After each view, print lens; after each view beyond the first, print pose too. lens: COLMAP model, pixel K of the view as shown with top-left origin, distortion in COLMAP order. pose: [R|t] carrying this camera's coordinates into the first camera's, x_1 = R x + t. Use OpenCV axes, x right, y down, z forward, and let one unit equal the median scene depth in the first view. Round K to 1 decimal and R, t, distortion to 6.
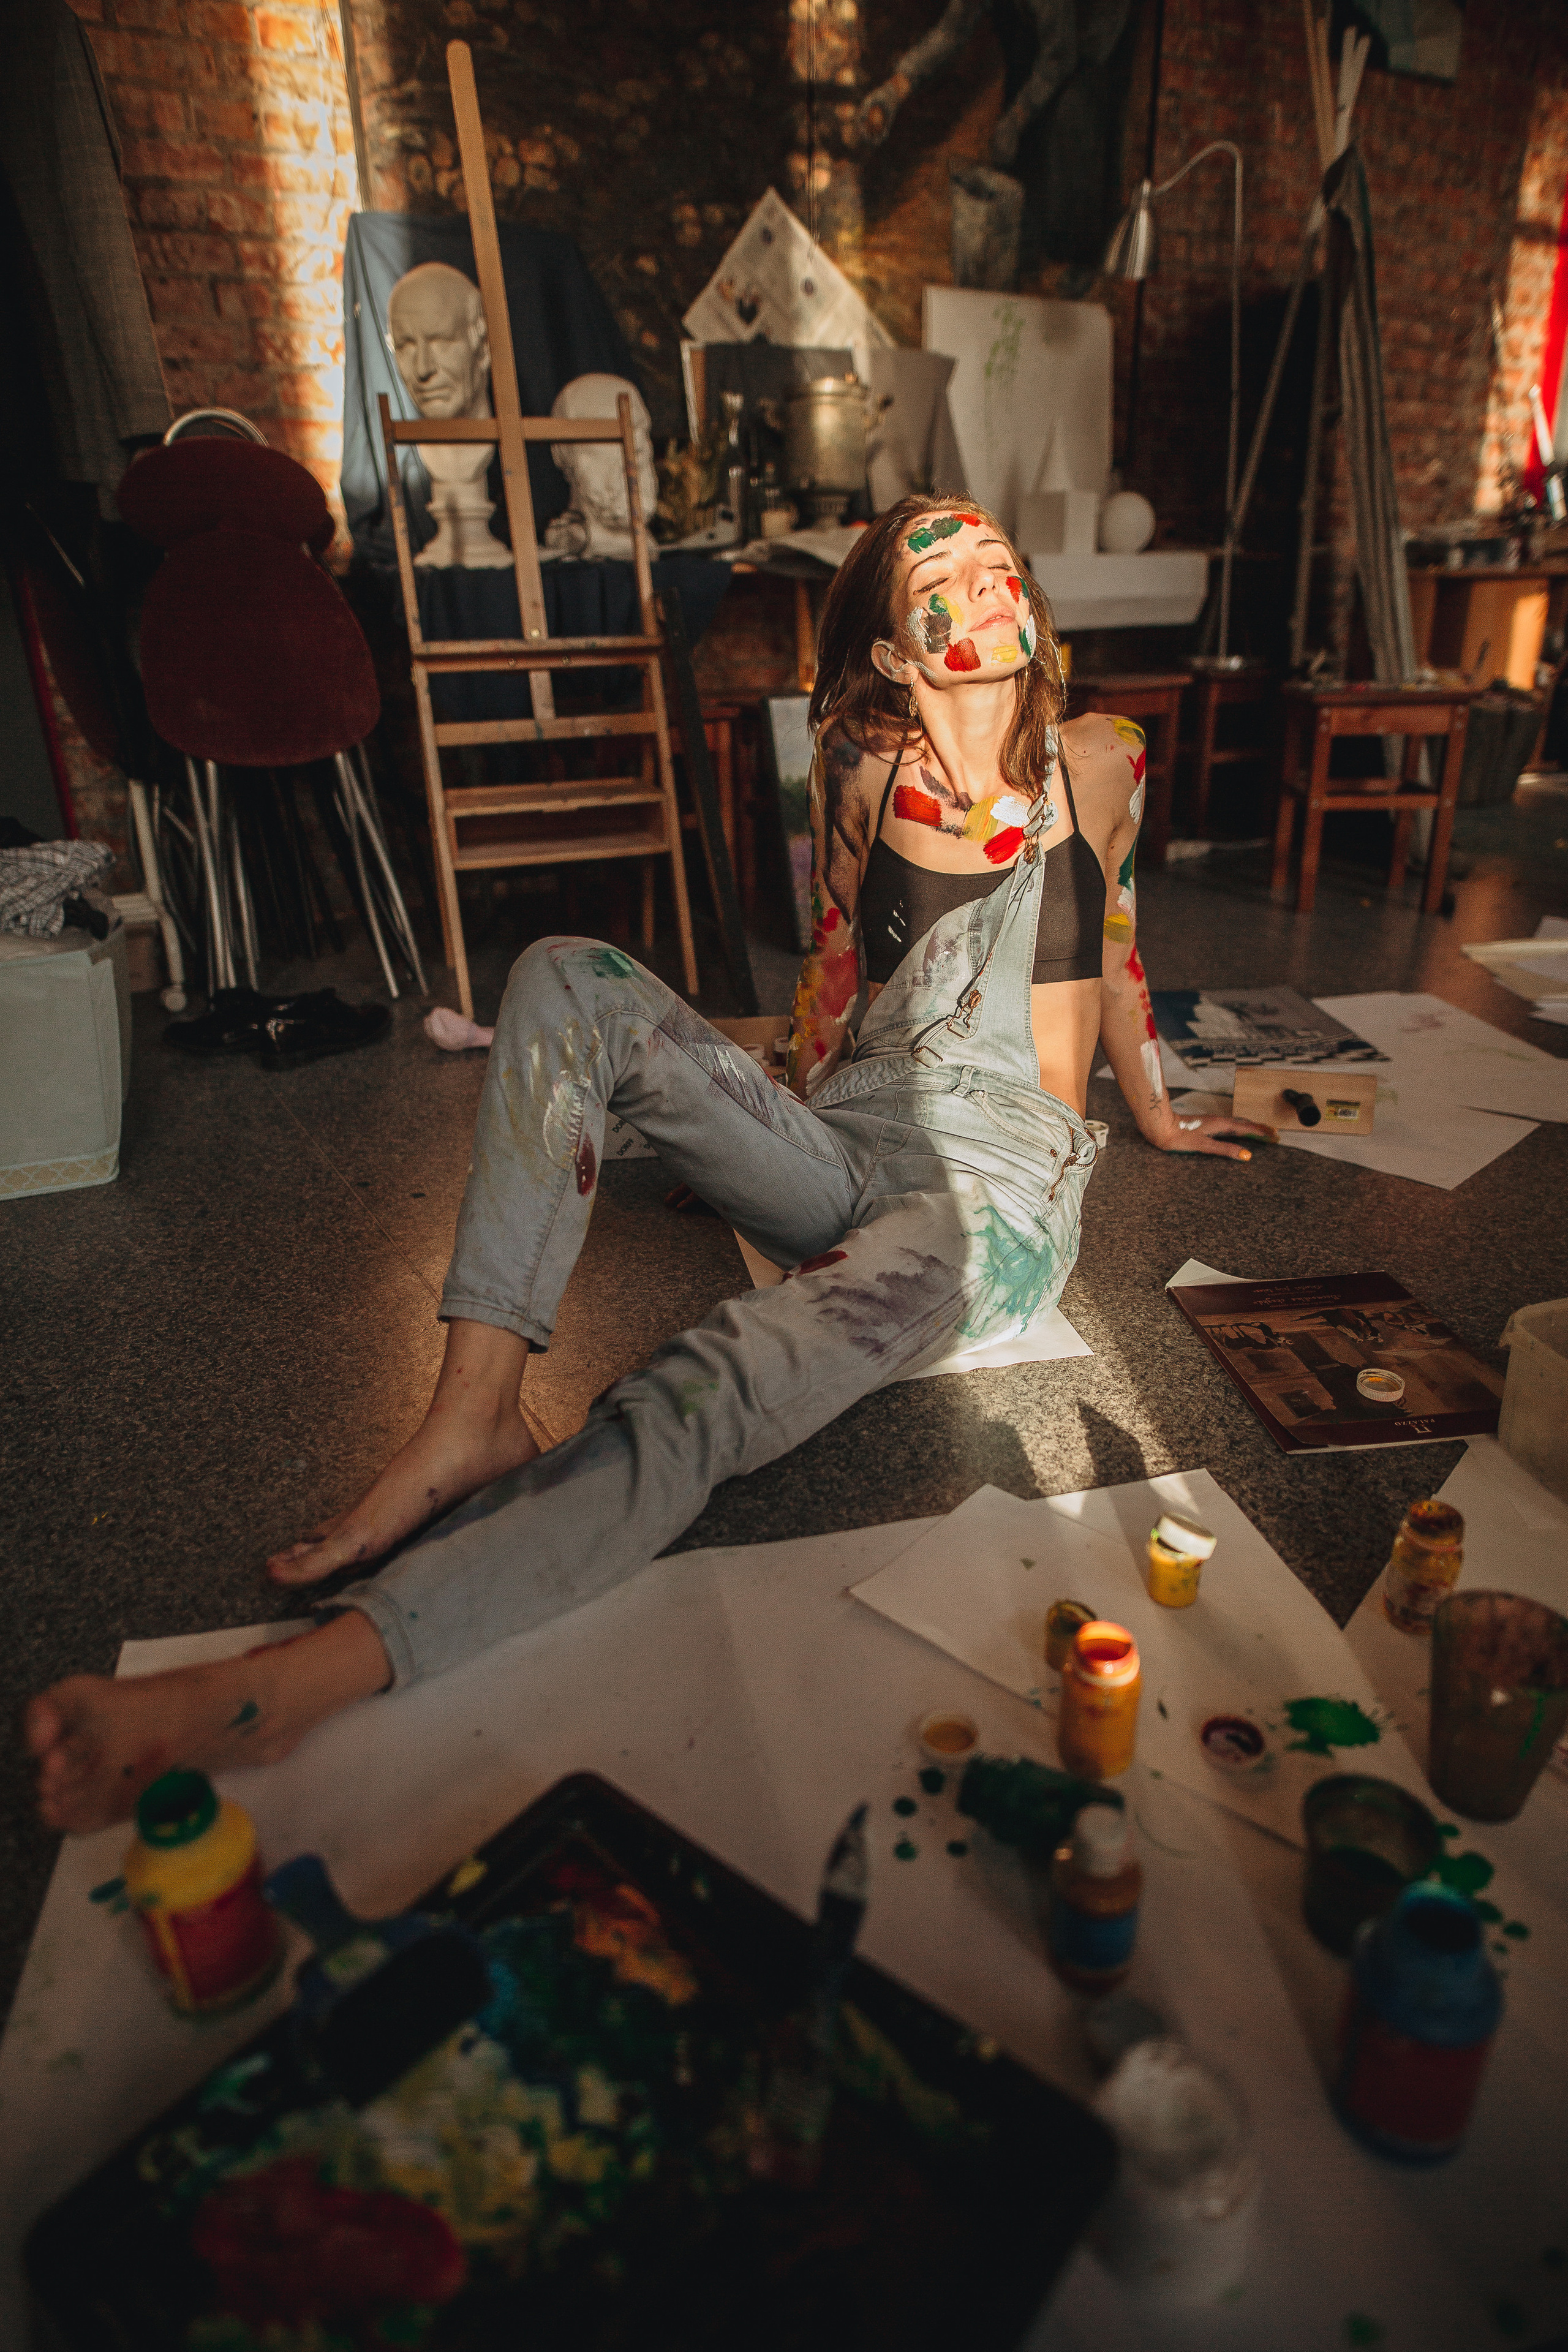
lens RADIAL K [[1354.7, 0, 784.2], [0, 1354.7, 1181.4], [0, 0, 1]] dist [-0.030408, 0.006131]
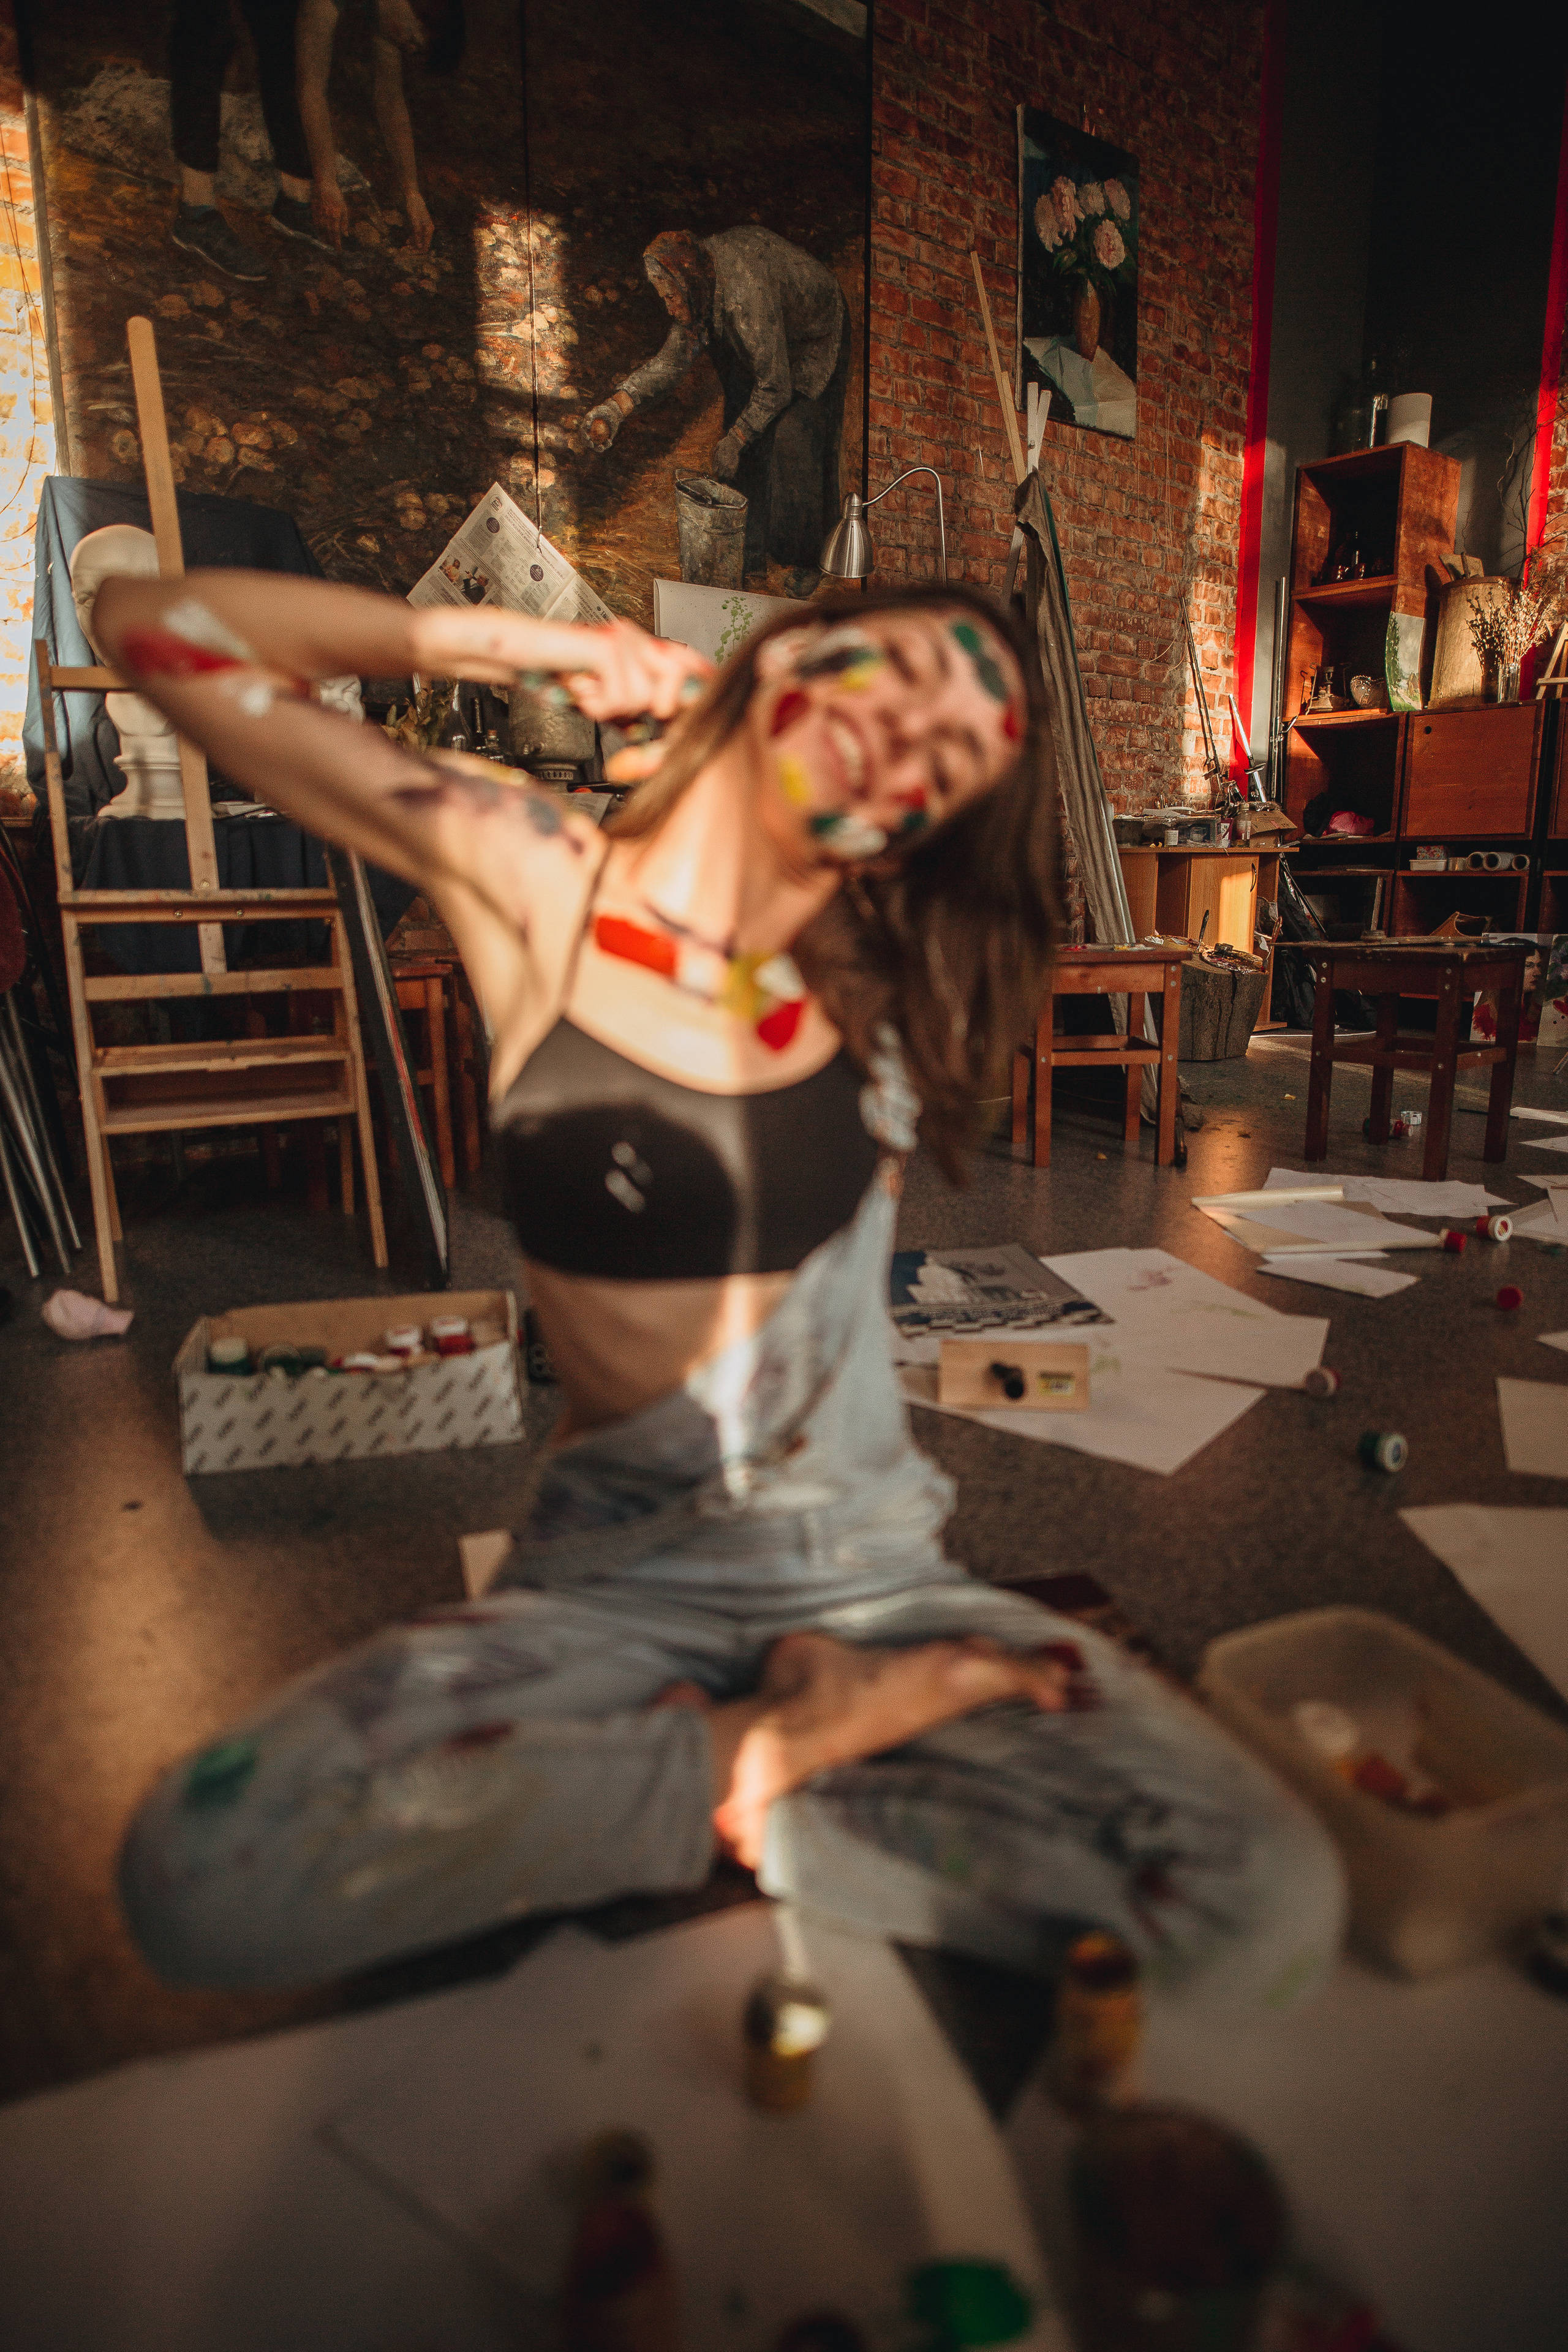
lens RADIAL K [[1354.7, 0, 784.2], [0, 1354.7, 1181.4], [0, 0, 1]] dist [-0.030408, 0.006131]
pose [[0.990516, -0.014306, 0.136653, 0.077264], [0.039495, 0.982237, -0.183442, -0.018476], [-0.131601, 0.187099, 0.973486, 0.077655]]
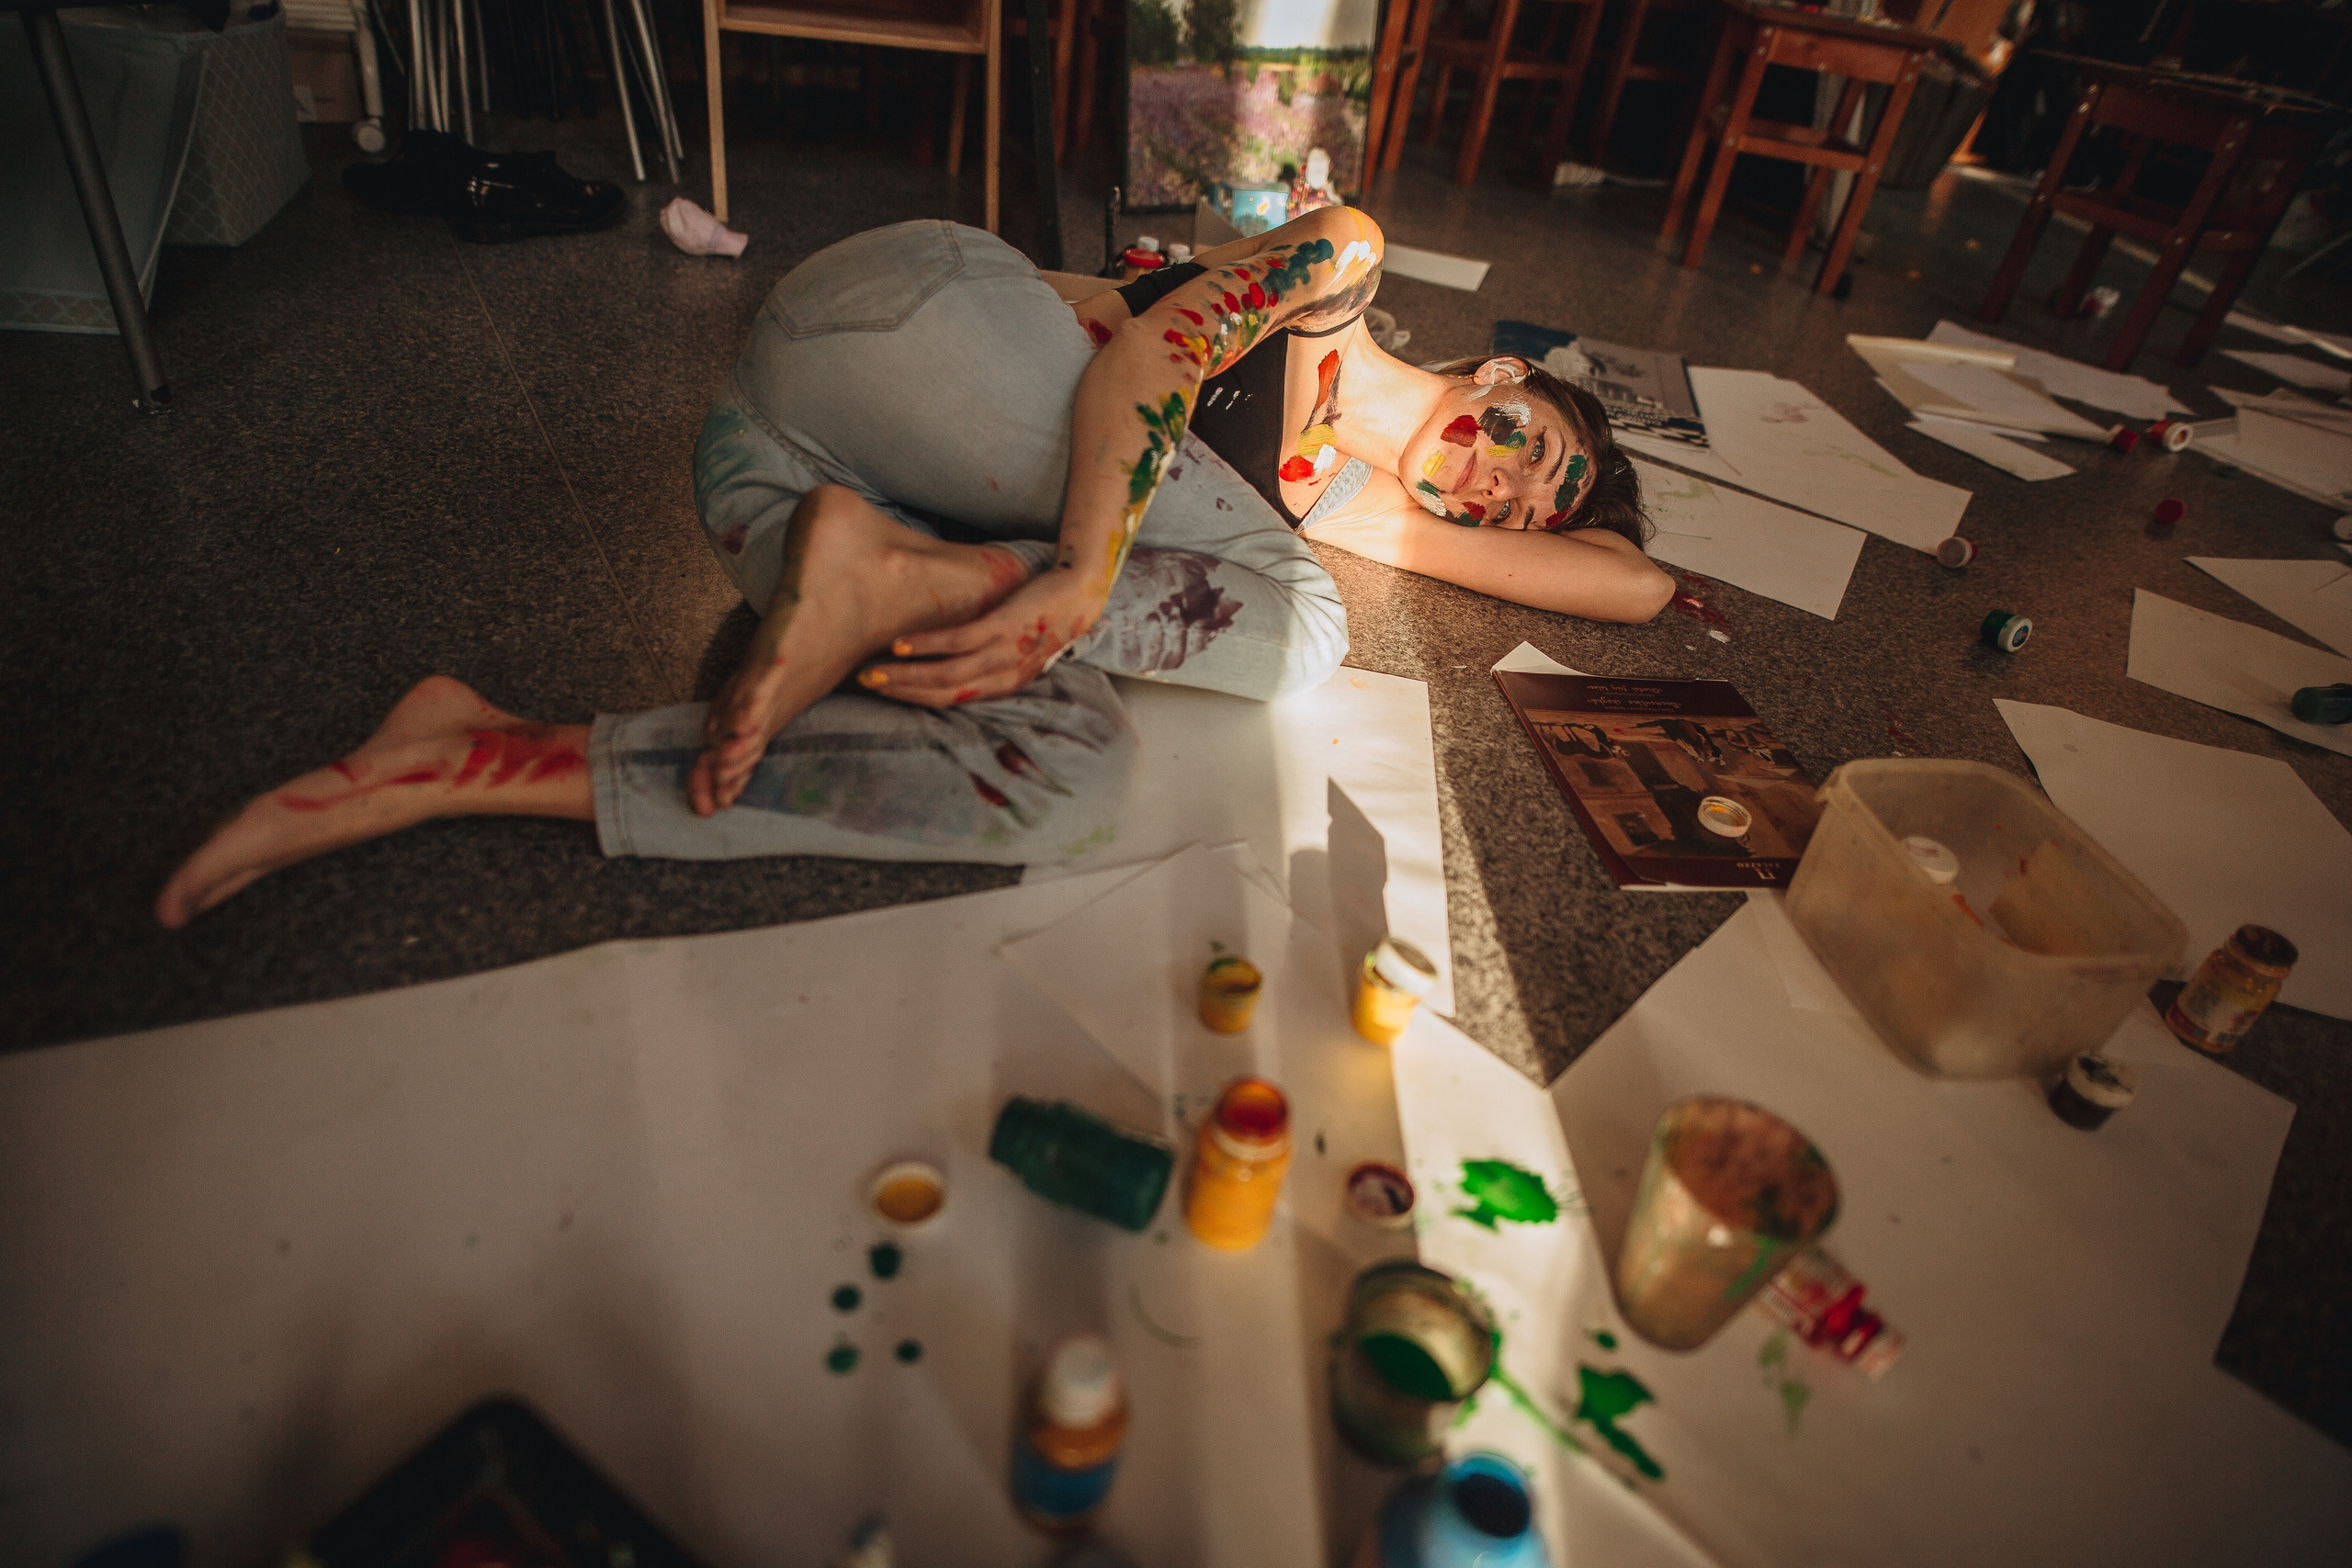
lens RADIAL K [[1354.6, 0, 1175.1], [0, 1354.6, 783.7], [0, 0, 1]] dist [-0.030408, 0.006131]
pose [[0.985984, 0.143635, 0.084880, 0.025528], [-0.158593, 0.964862, 0.209498, -0.001001], [-0.051806, -0.220023, 0.974118, 0.083002]]
